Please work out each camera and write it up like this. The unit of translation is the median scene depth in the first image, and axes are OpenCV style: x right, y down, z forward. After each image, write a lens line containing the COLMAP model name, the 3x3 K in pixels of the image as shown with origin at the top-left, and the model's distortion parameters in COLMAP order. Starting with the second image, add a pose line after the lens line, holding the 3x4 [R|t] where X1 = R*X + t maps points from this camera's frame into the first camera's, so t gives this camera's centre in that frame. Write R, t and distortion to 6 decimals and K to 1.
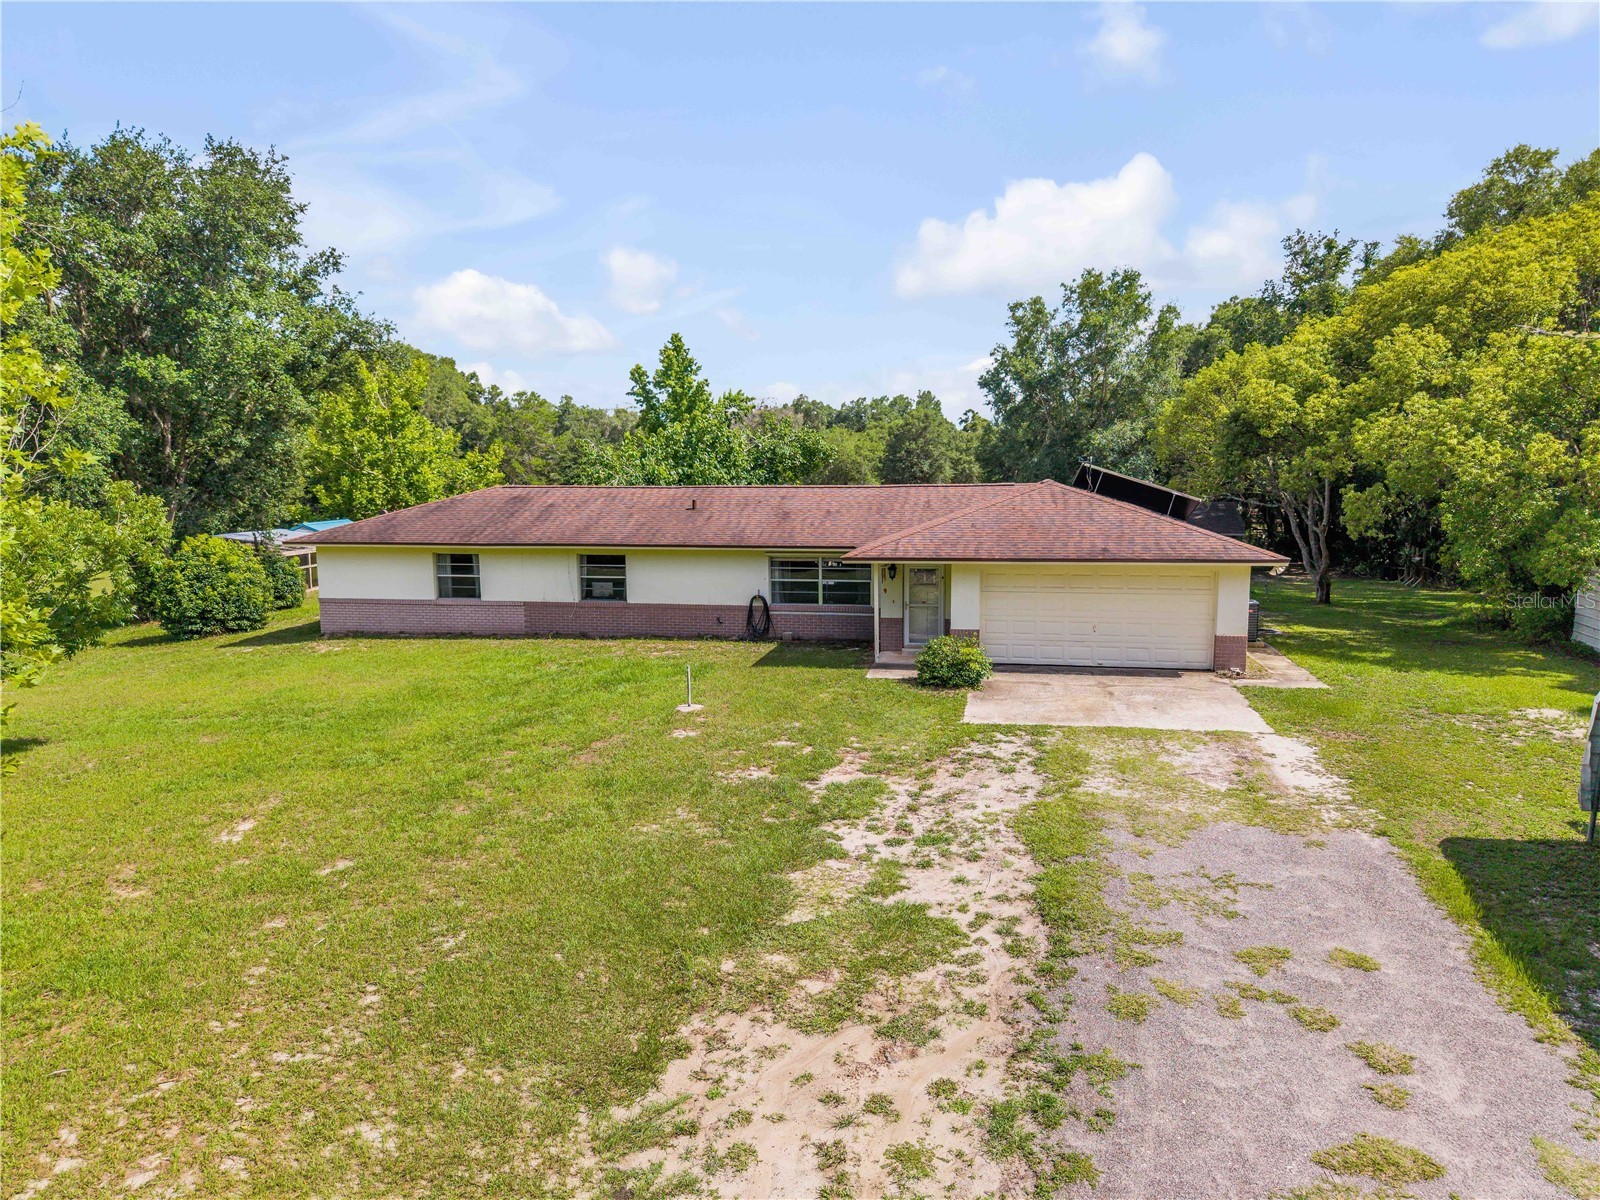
lens RADIAL K [[1071.5, 0, 802.9], [0, 1071.5, 605.5], [0, 0, 1]] dist [0.021646, -0.021698]
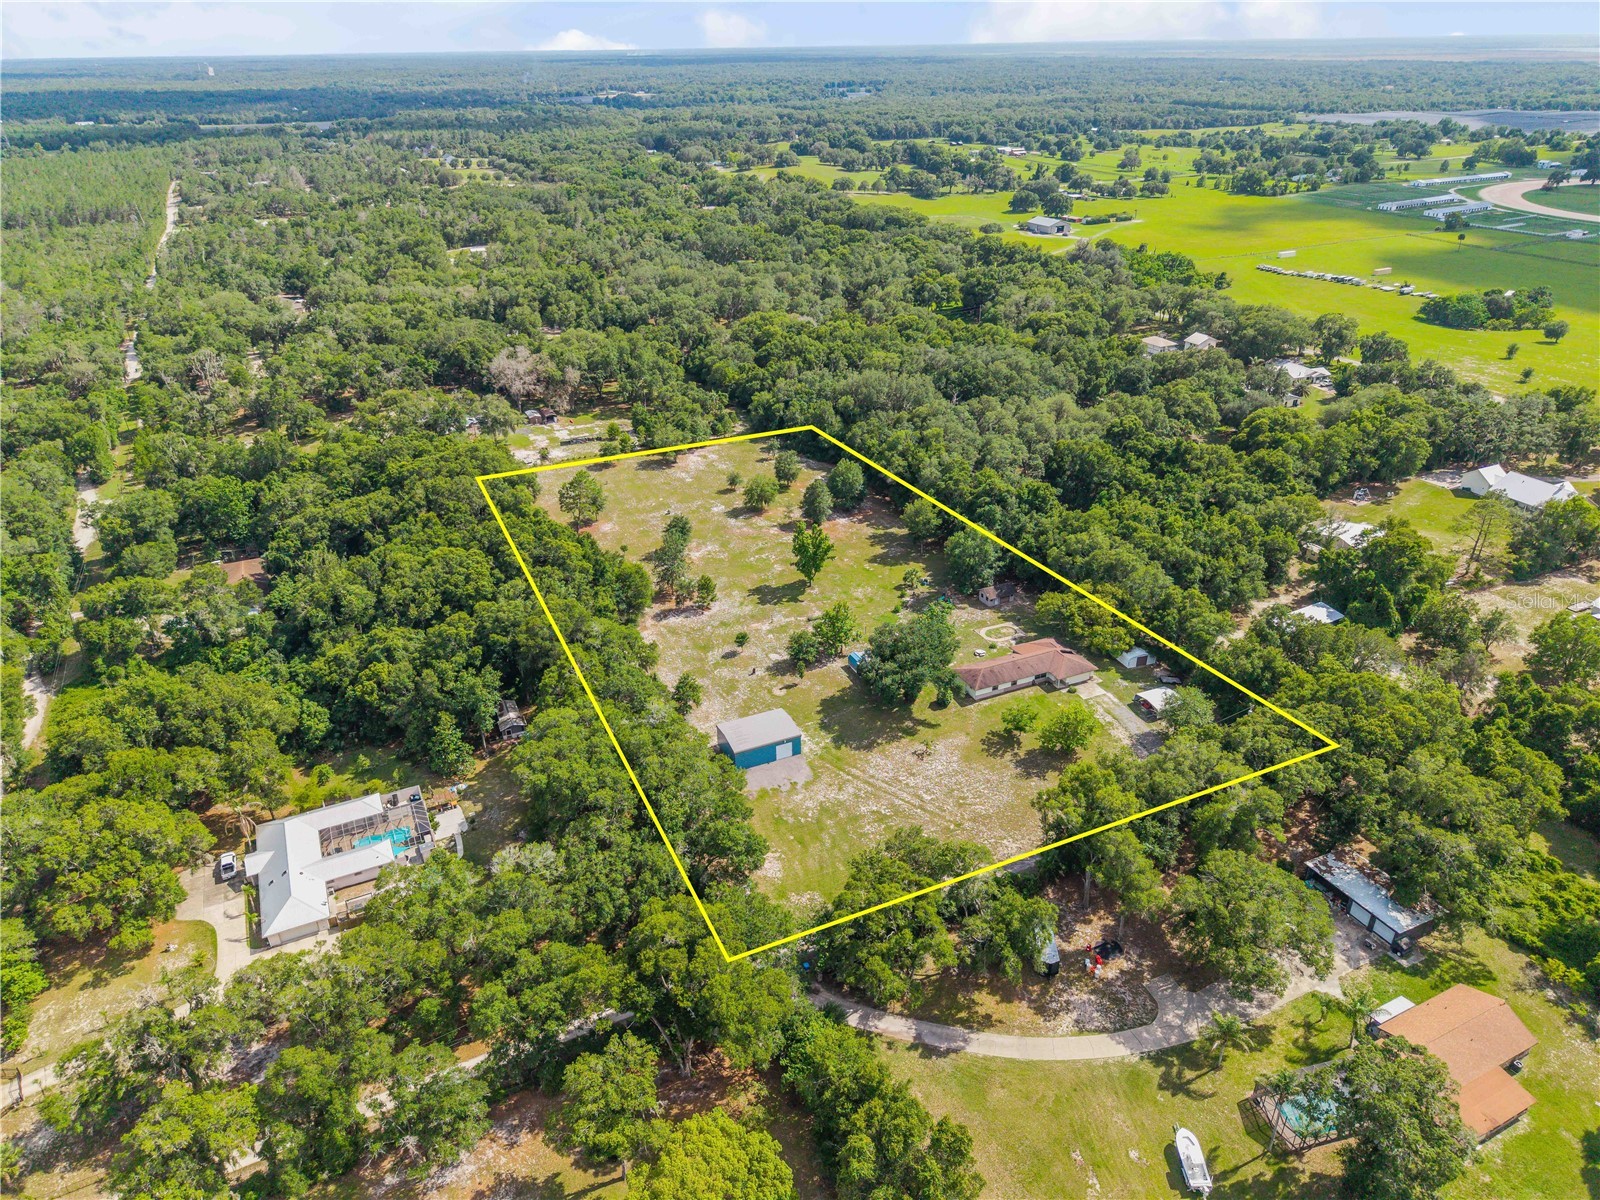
lens RADIAL K [[1071.5, 0, 794.1], [0, 1071.5, 594.4], [0, 0, 1]] dist [0.021646, -0.021698]
pose [[0.825838, -0.261969, 0.499363, -5.118004], [0.082922, 0.932330, 0.351971, -3.411979], [-0.557777, -0.249263, 0.791677, -3.907774]]
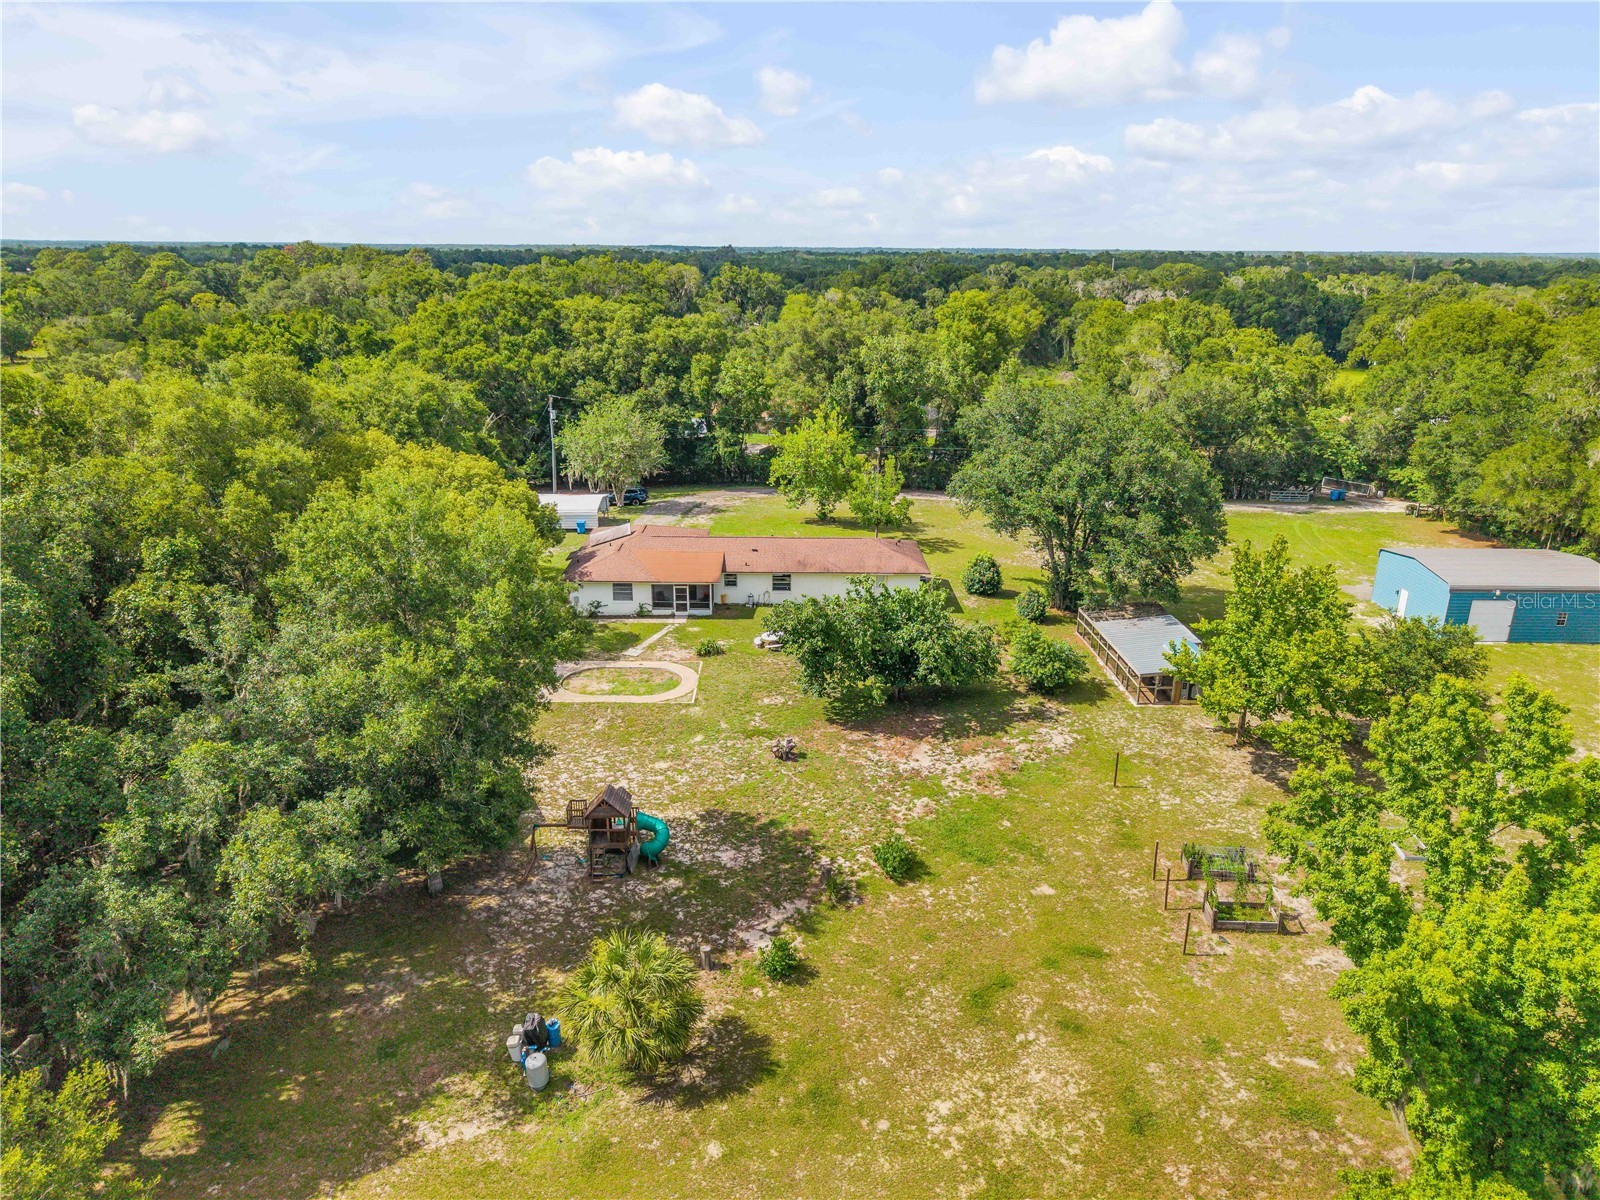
lens RADIAL K [[1071.5, 0, 801.4], [0, 1071.5, 608.6], [0, 0, 1]] dist [0.021646, -0.021698]
pose [[-0.980508, 0.062144, -0.186395, 0.375101], [-0.026207, 0.898824, 0.437525, -1.229290], [0.194725, 0.433881, -0.879676, 3.834139]]
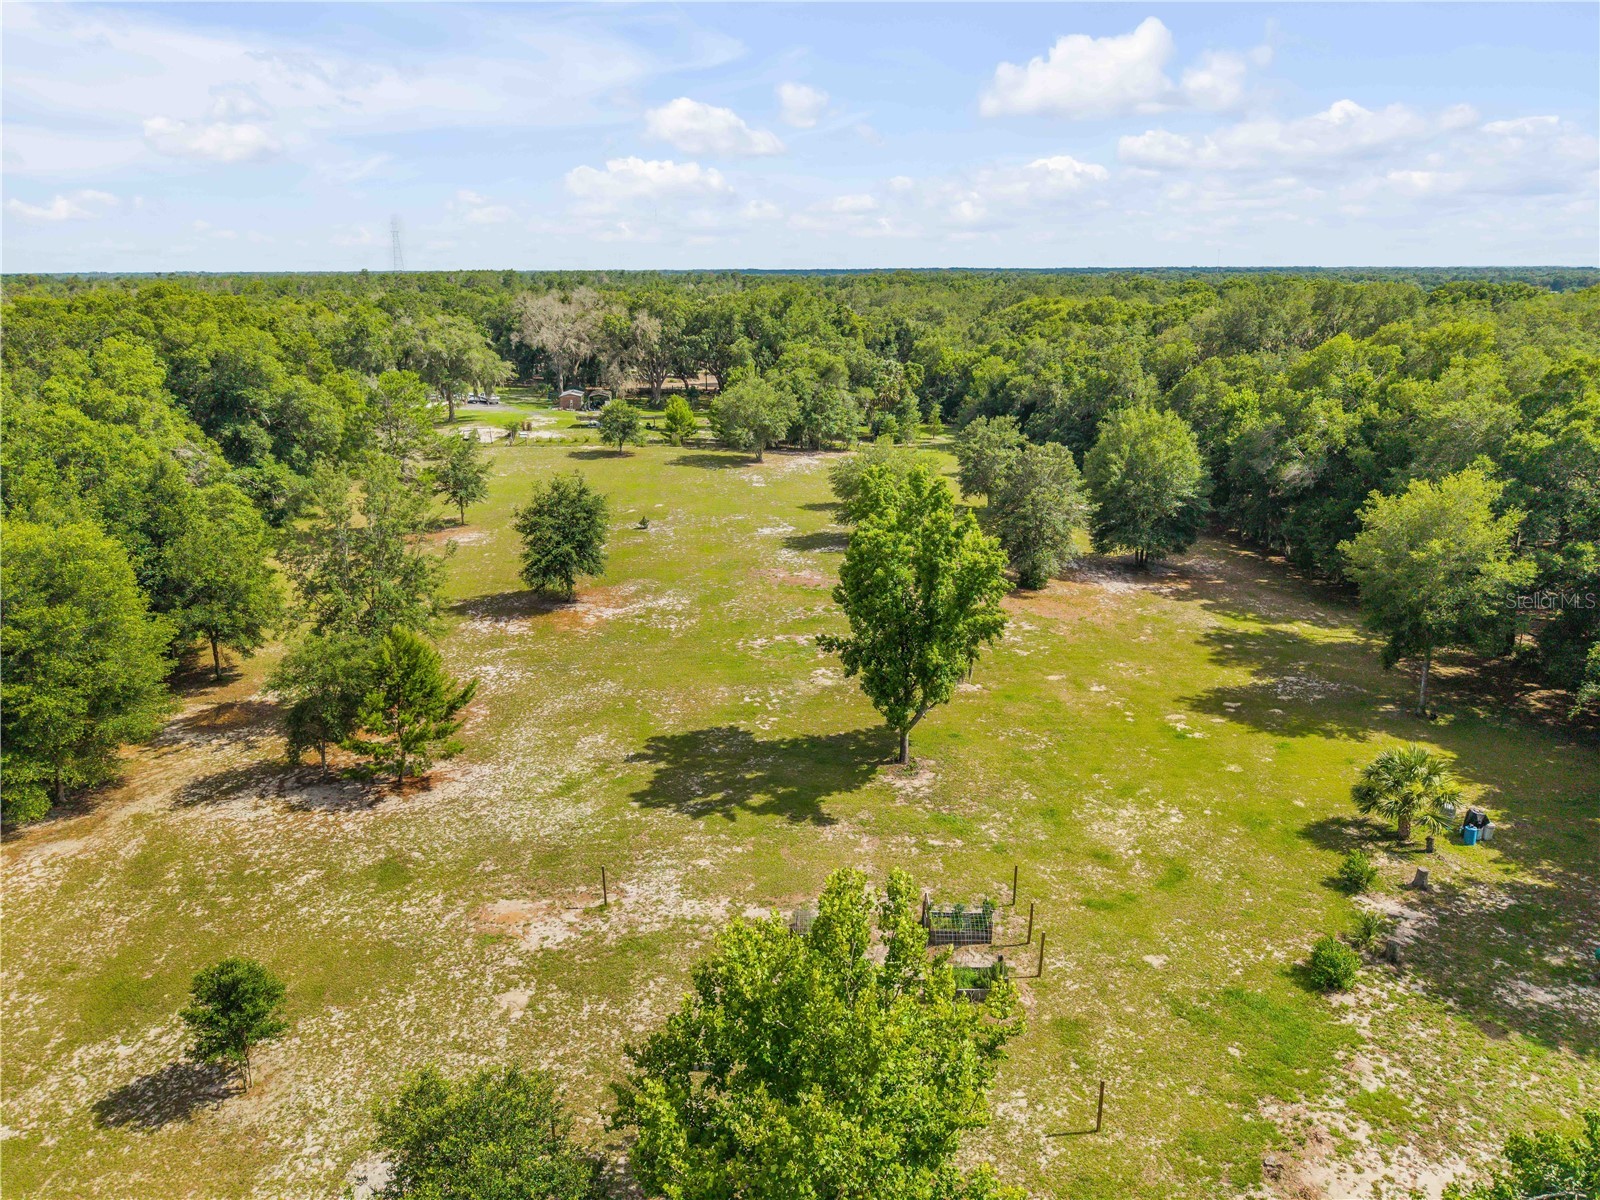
lens RADIAL K [[1071.5, 0, 803.1], [0, 1071.5, 610.6], [0, 0, 1]] dist [0.021646, -0.021698]
pose [[0.961439, -0.080157, 0.263078, -1.110599], [0.033278, 0.983462, 0.178032, -0.902188], [-0.272997, -0.162412, 0.948206, 1.418887]]
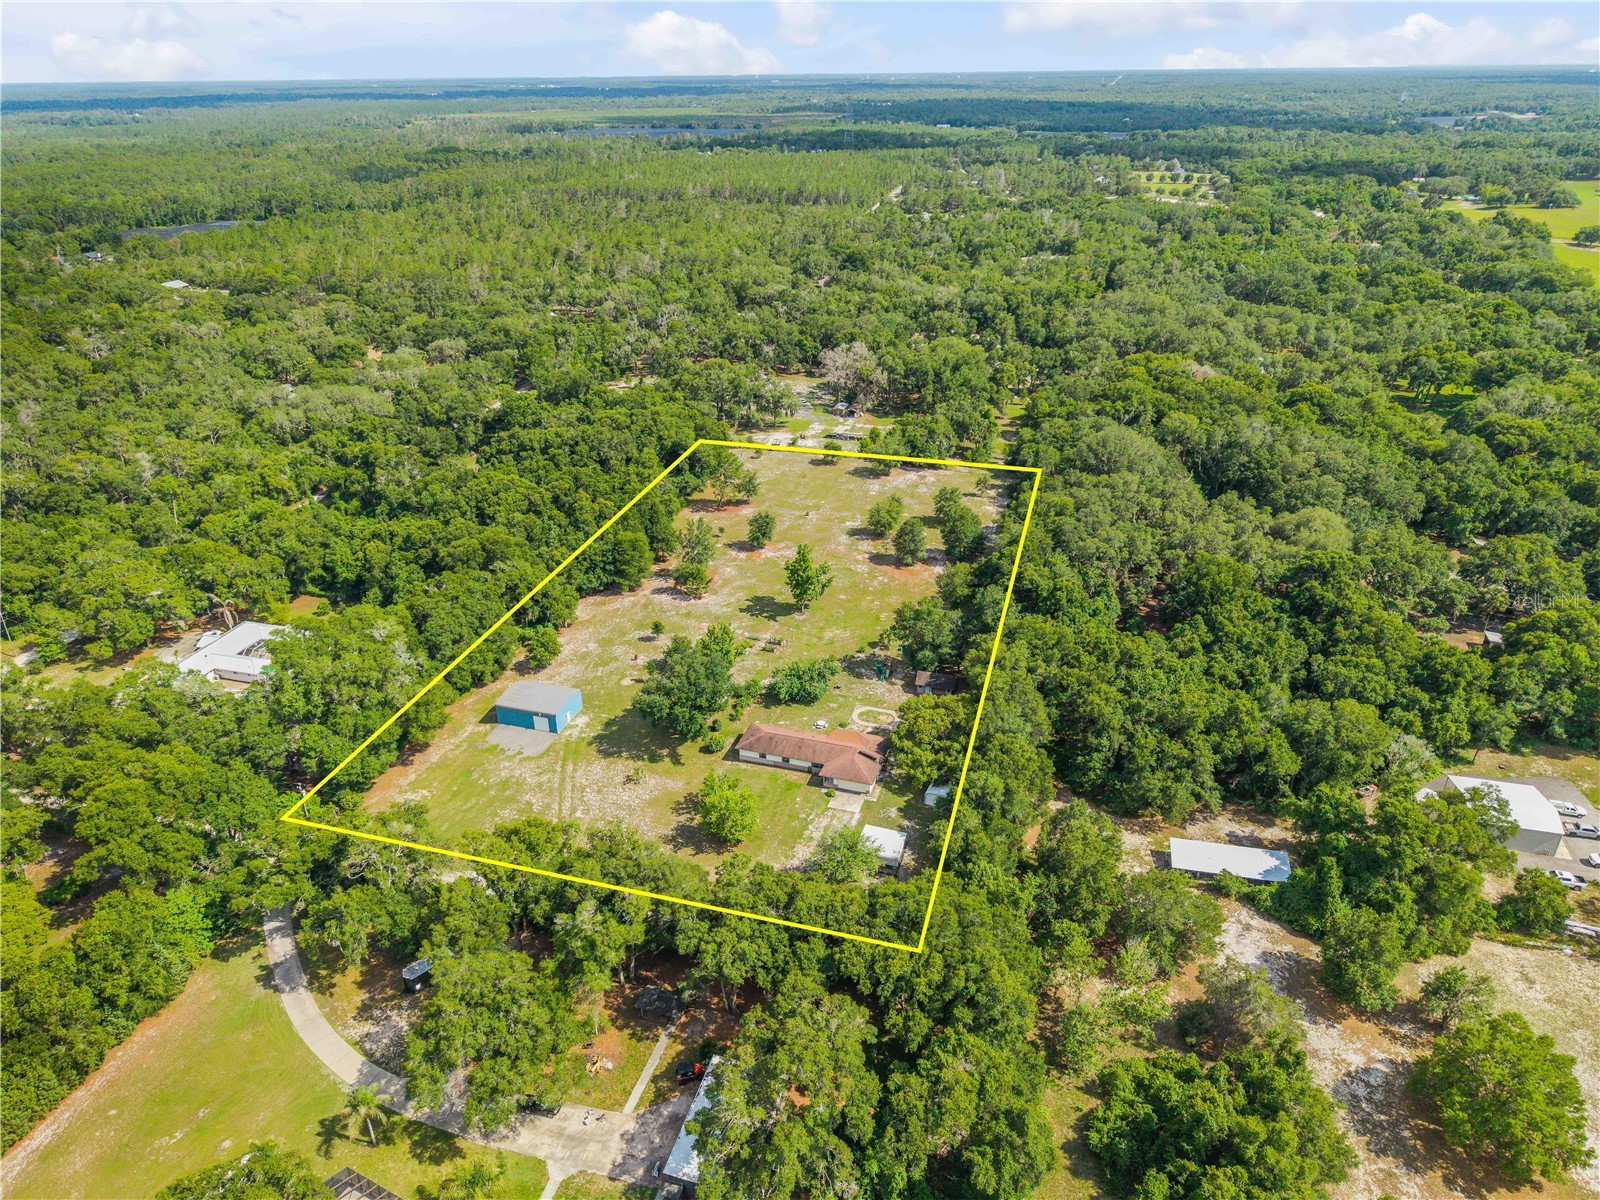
lens RADIAL K [[1071.5, 0, 806.8], [0, 1071.5, 587.6], [0, 0, 1]] dist [0.021646, -0.021698]
pose [[0.992403, 0.052866, -0.111096, 0.634399], [-0.015446, 0.949366, 0.313791, -3.215473], [0.122059, -0.309691, 0.942970, -5.004009]]
